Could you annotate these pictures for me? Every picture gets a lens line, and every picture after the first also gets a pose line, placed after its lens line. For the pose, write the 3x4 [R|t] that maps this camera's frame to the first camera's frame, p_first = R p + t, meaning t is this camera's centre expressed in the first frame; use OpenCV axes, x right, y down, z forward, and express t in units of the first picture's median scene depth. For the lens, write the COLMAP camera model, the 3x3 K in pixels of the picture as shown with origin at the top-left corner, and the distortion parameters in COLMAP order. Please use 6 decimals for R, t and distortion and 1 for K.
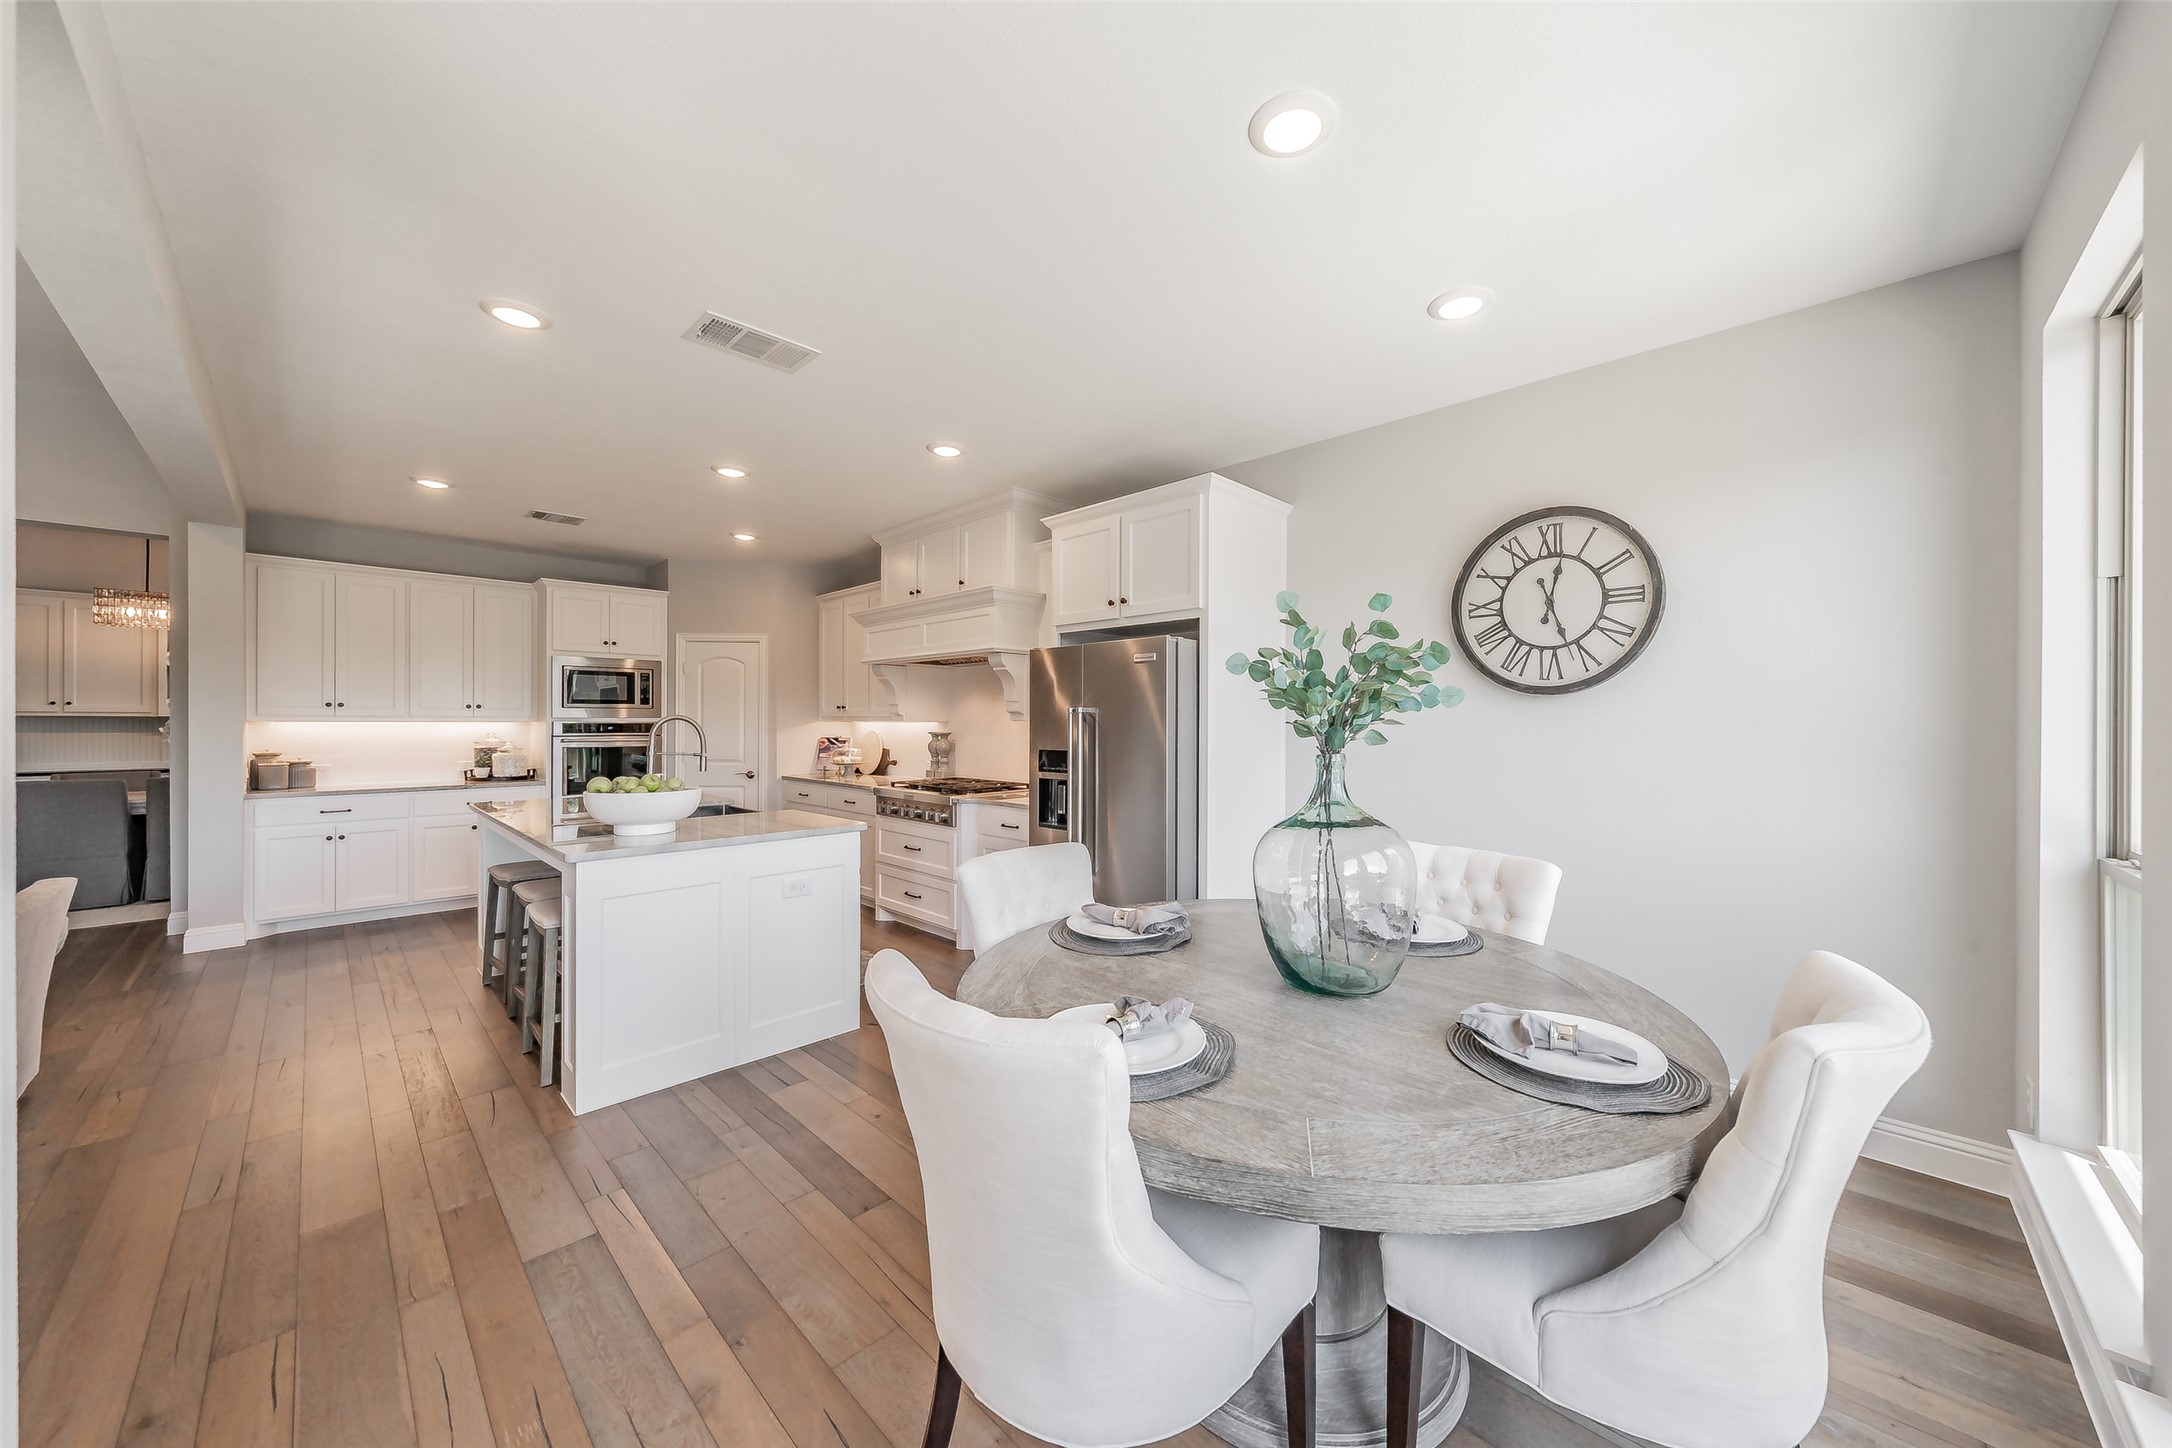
lens RADIAL K [[761.6, 0, 1093.1], [0, 761.6, 724.3], [0, 0, 1]] dist [-0.003126, -0.000667]
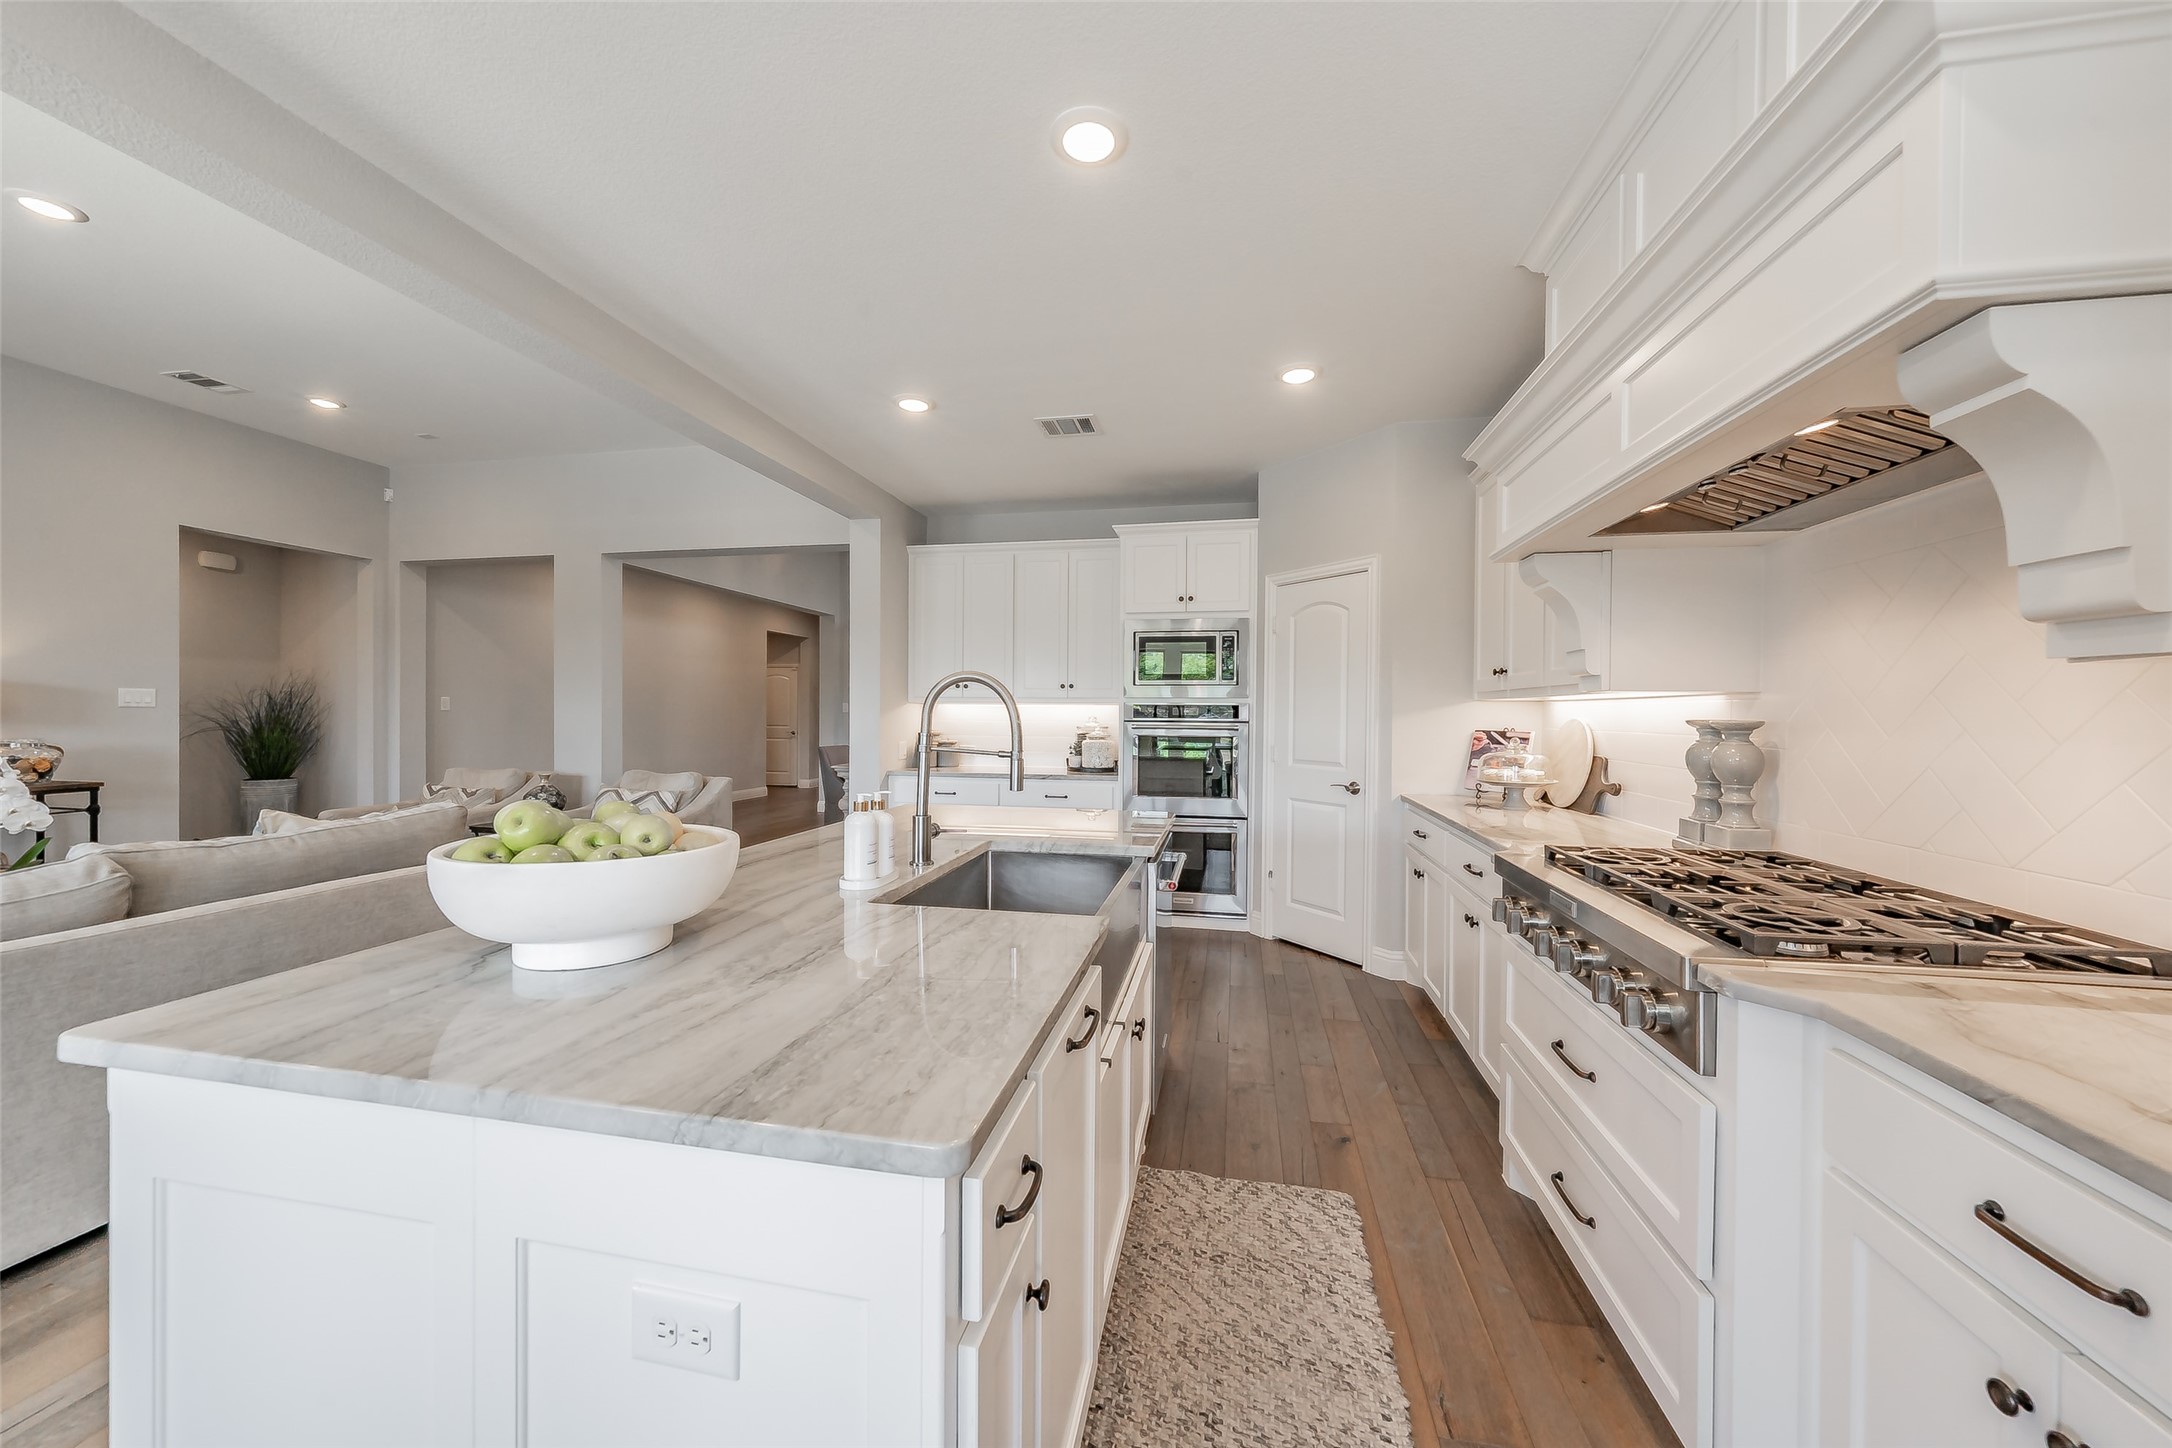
lens RADIAL K [[761.6, 0, 1090.3], [0, 761.6, 720.6], [0, 0, 1]] dist [-0.003126, -0.000667]
pose [[0.559205, 0.010043, -0.828968, -0.067417], [-0.007175, 0.999948, 0.007274, 0.009512], [0.828998, 0.001880, 0.559248, 0.535072]]
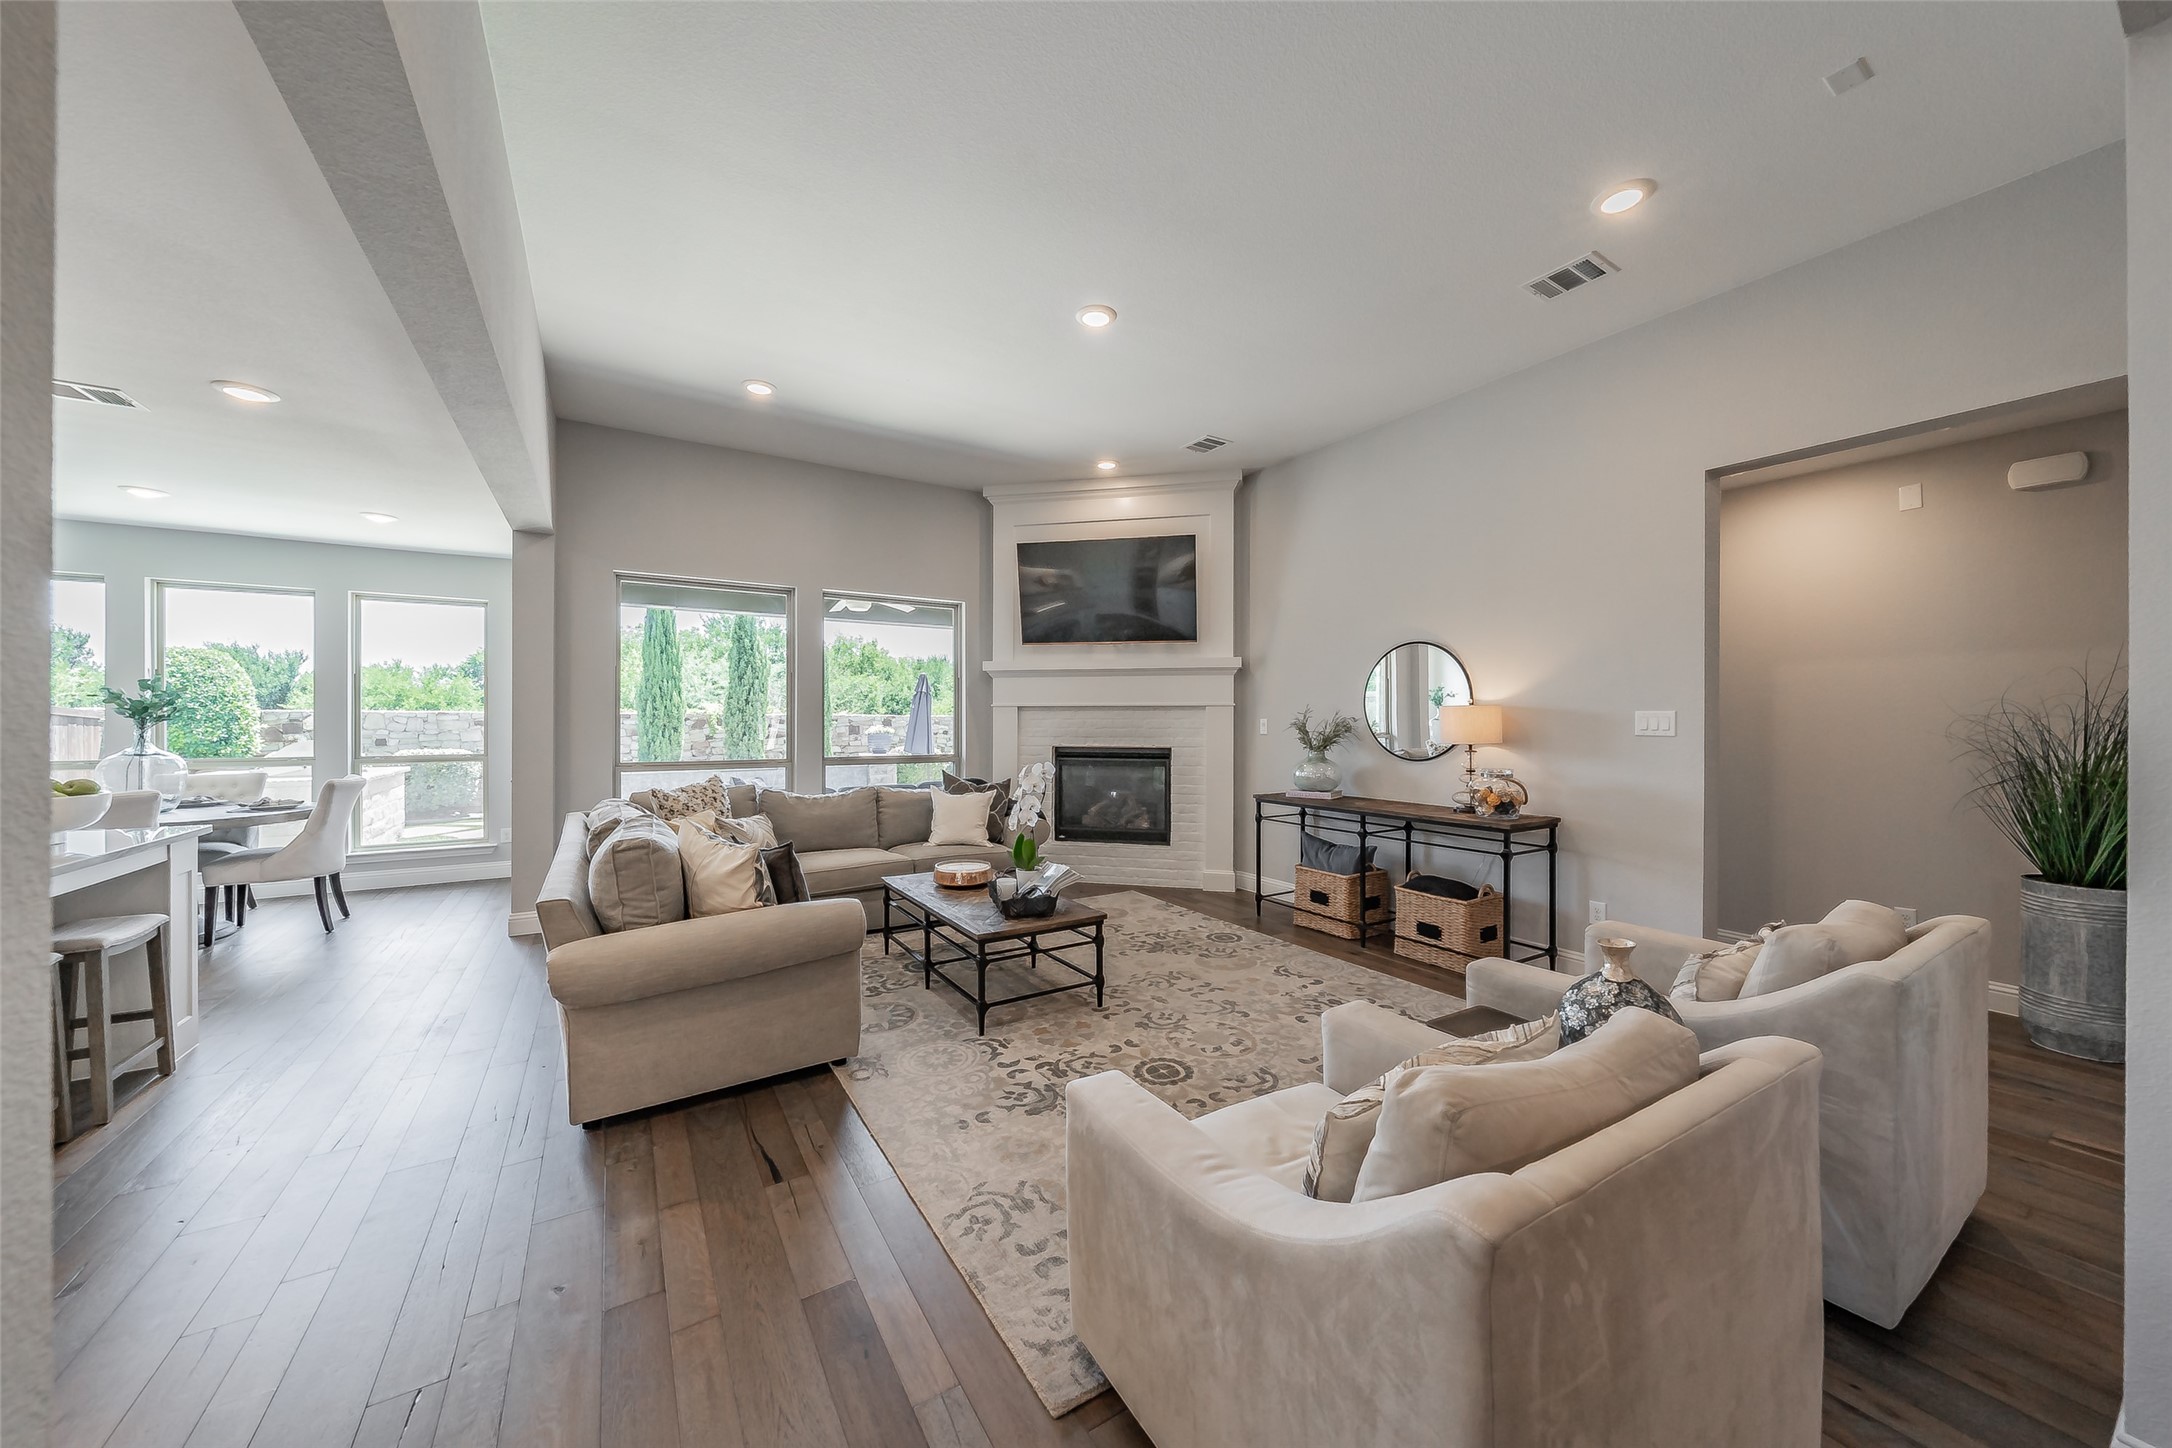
lens RADIAL K [[761.6, 0, 1117.2], [0, 761.6, 720.4], [0, 0, 1]] dist [-0.003126, -0.000667]
pose [[-0.977790, -0.002747, 0.209571, -1.076103], [-0.001590, 0.999983, 0.005687, -0.001696], [-0.209583, 0.005227, -0.977777, 0.852157]]
